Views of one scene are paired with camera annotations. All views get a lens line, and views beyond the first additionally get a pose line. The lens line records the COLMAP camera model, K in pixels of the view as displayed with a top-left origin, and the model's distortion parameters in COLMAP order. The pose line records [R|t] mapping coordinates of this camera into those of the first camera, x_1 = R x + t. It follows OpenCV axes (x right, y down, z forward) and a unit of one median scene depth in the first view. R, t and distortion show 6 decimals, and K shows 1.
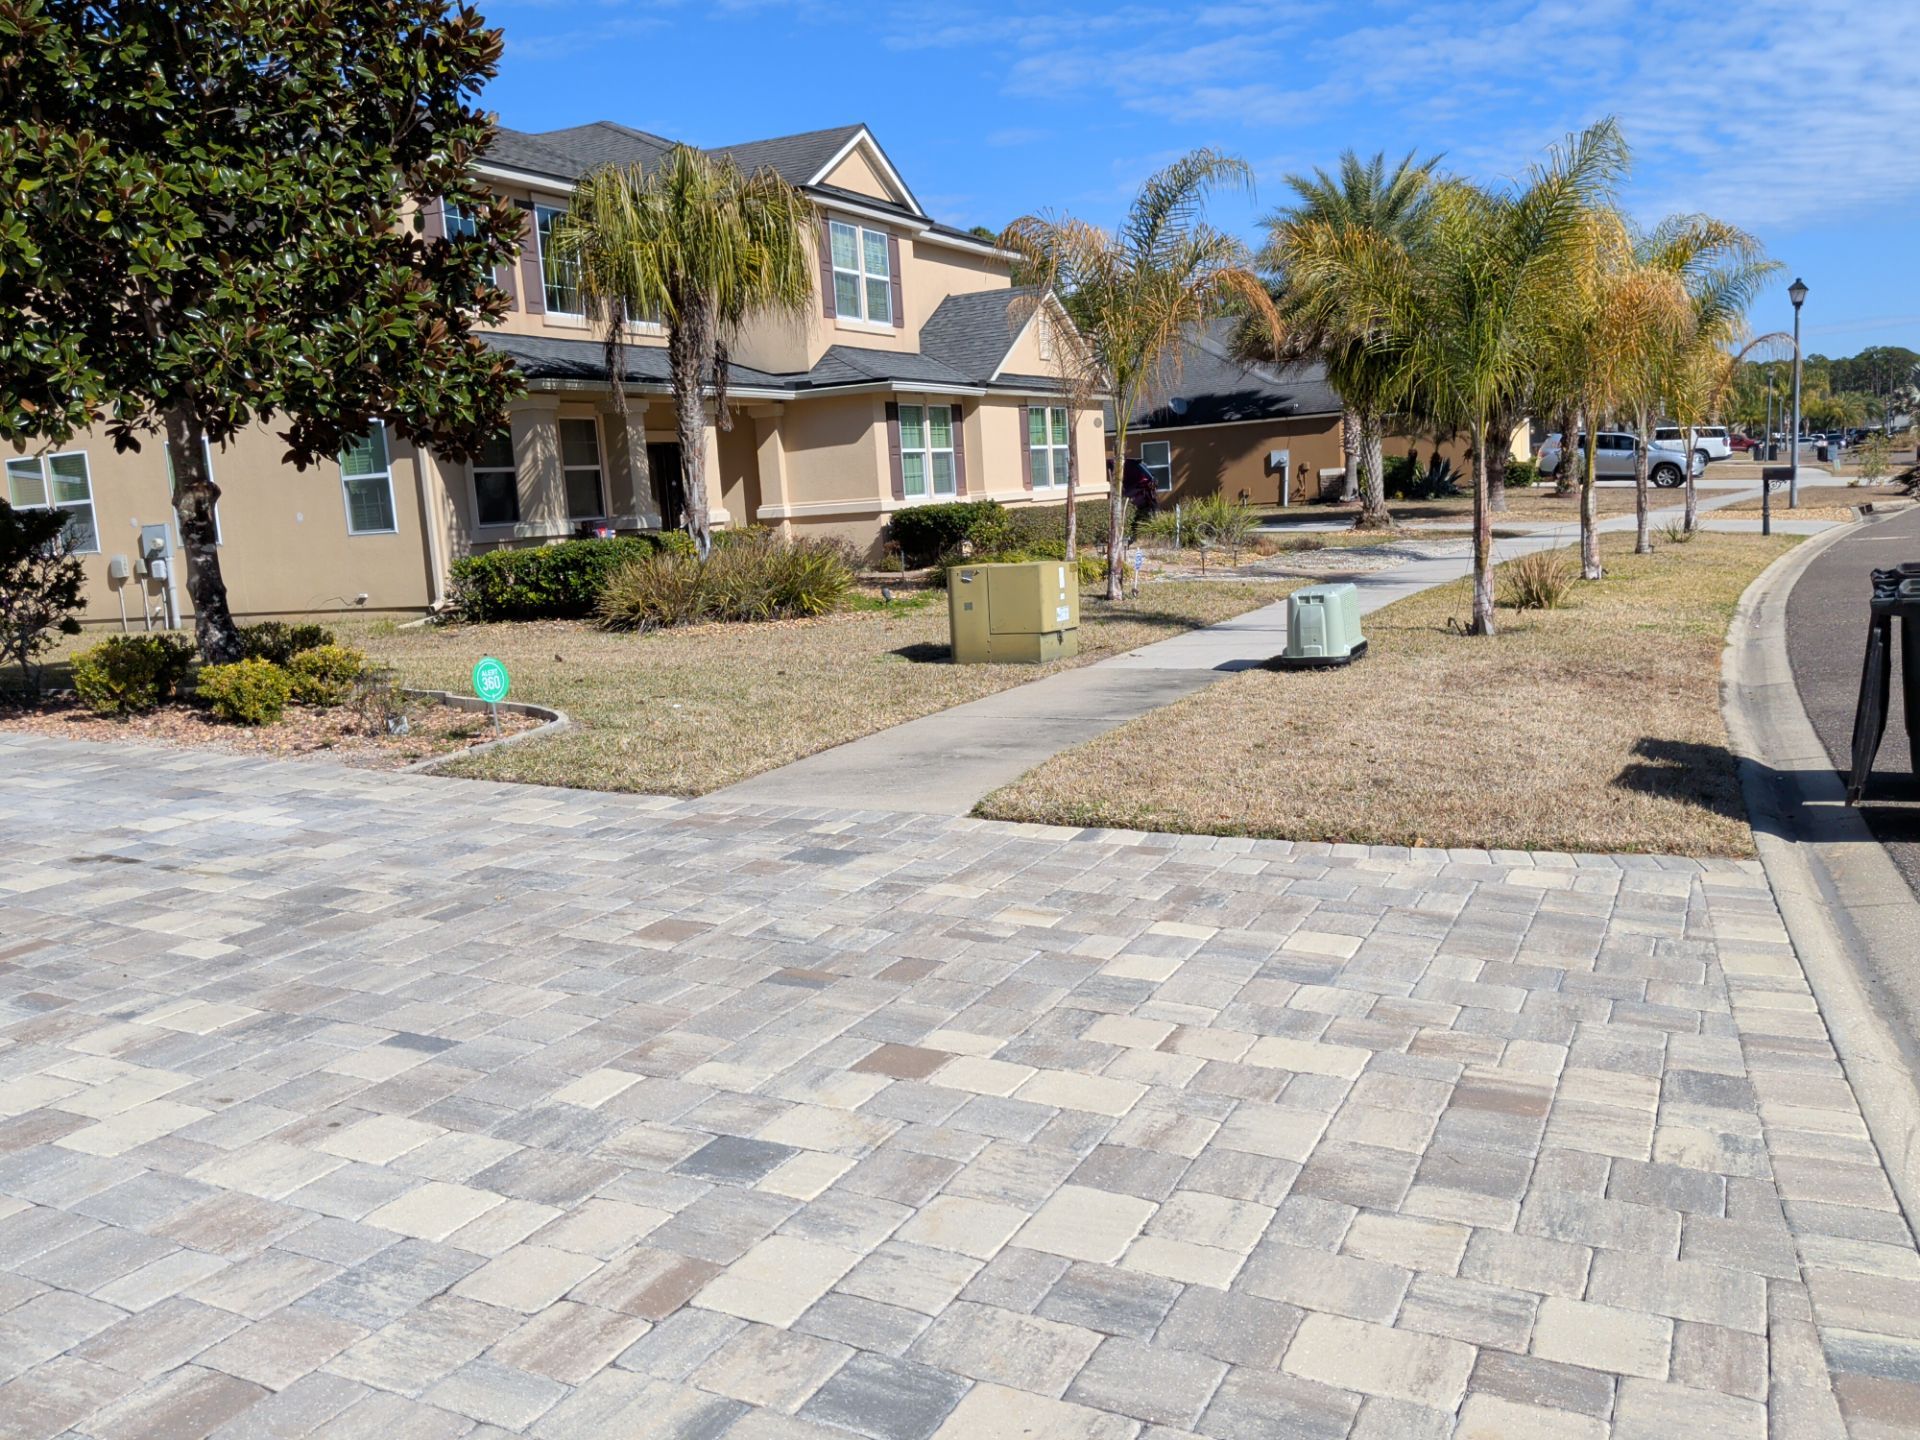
lens RADIAL K [[1593.0, 0, 948.5], [0, 1593.0, 714.5], [0, 0, 1]] dist [0.094569, -0.184820]
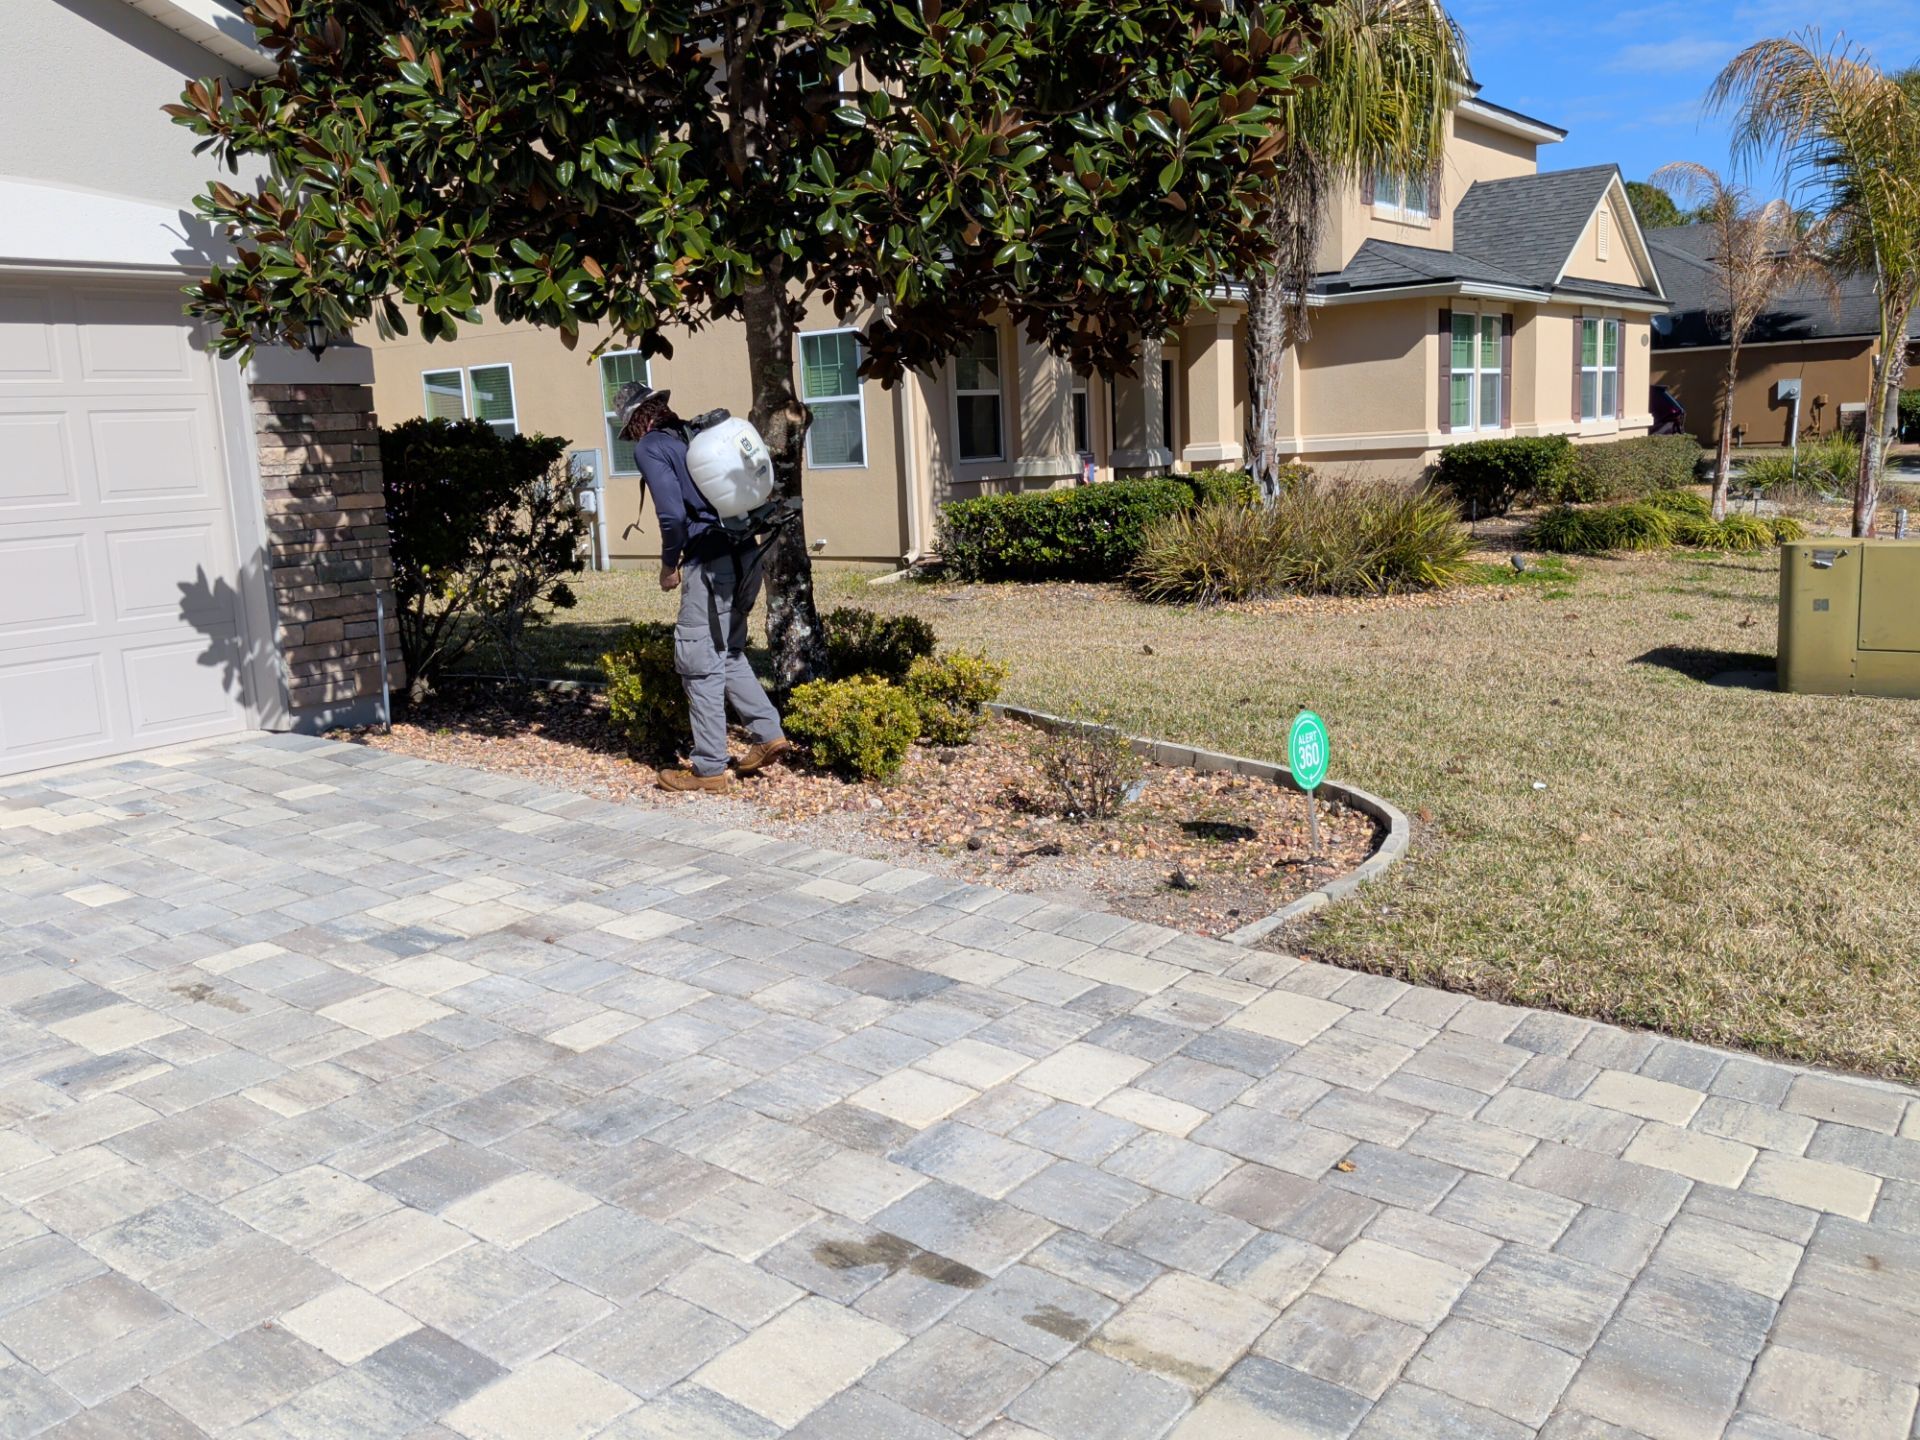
lens RADIAL K [[1593.0, 0, 948.5], [0, 1593.0, 714.5], [0, 0, 1]] dist [0.094569, -0.184820]
pose [[0.982004, 0.050120, -0.182090, -0.234489], [-0.042048, 0.997965, 0.047925, -0.043185], [0.184122, -0.039406, 0.982113, 0.309530]]
